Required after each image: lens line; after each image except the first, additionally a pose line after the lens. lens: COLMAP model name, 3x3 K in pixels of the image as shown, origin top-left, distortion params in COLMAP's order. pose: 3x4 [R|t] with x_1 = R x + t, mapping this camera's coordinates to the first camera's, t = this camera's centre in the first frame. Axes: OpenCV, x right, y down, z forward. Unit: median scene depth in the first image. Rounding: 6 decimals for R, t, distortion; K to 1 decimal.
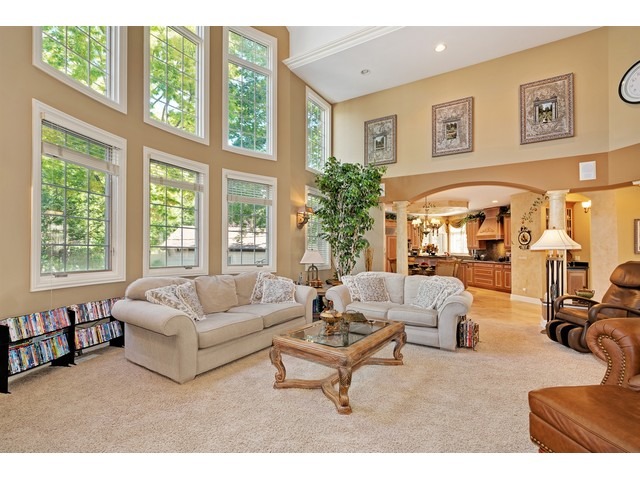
lens RADIAL K [[259.9, 0, 320.0], [0, 259.9, 240.0], [0, 0, 1]] dist [0.002151, 0.000156]
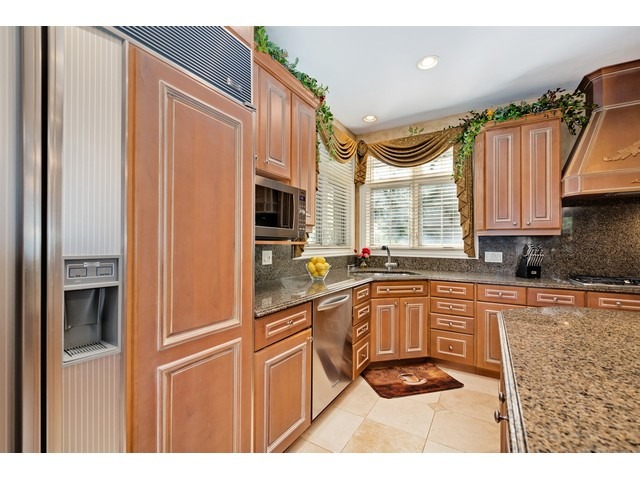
lens RADIAL K [[285.2, 0, 327.5], [0, 285.2, 240.8], [0, 0, 1]] dist [-0.000920, -0.000103]
pose [[0.644704, -0.002168, 0.764429, 0.272180], [-0.026282, 0.999342, 0.025000, 0.044493], [-0.763980, -0.036209, 0.644223, 1.069204]]
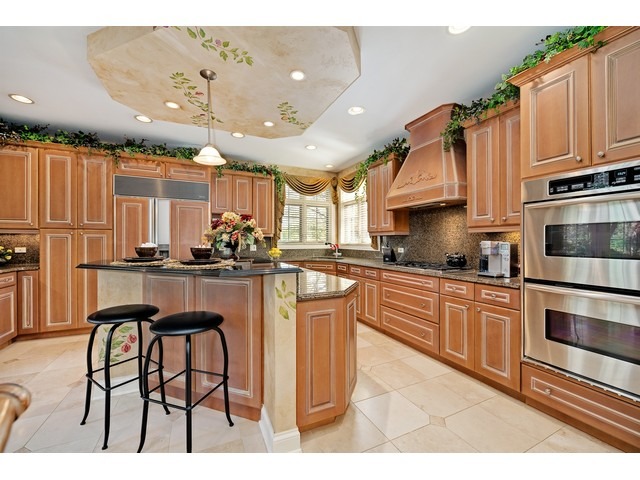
lens RADIAL K [[255.1, 0, 306.4], [0, 255.1, 241.5], [0, 0, 1]] dist [-0.000528, -0.000092]
pose [[0.969045, -0.015070, 0.246424, 0.419469], [0.005377, 0.999187, 0.039959, 0.032682], [-0.246826, -0.037397, 0.968338, 0.710218]]
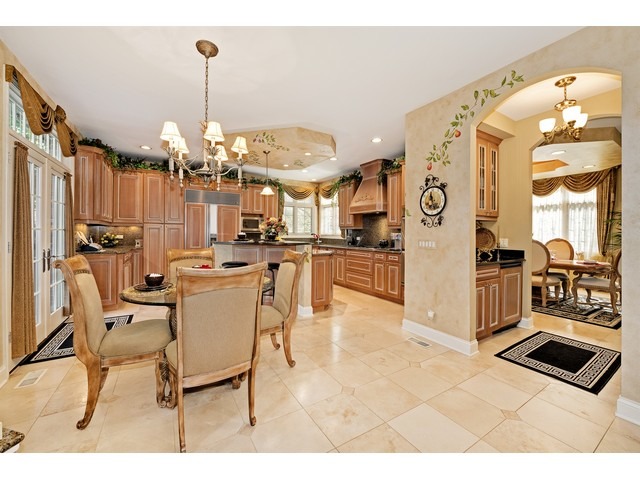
lens RADIAL K [[253.6, 0, 319.1], [0, 253.6, 230.6], [0, 0, 1]] dist [0.000469, 0.000027]
pose [[0.926117, -0.006008, 0.377188, 0.316090], [-0.006552, 0.999466, 0.032007, 0.022654], [-0.377178, -0.032113, 0.925584, 0.481592]]
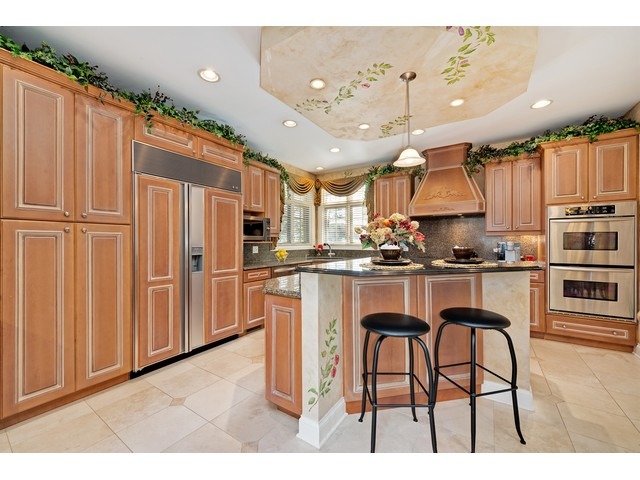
lens RADIAL K [[259.9, 0, 320.0], [0, 259.9, 240.0], [0, 0, 1]] dist [0.002151, 0.000156]
pose [[0.687487, -0.011850, 0.726100, 0.163606], [-0.013514, 0.999485, 0.029107, 0.033735], [-0.726071, -0.029823, 0.686973, 0.851674]]
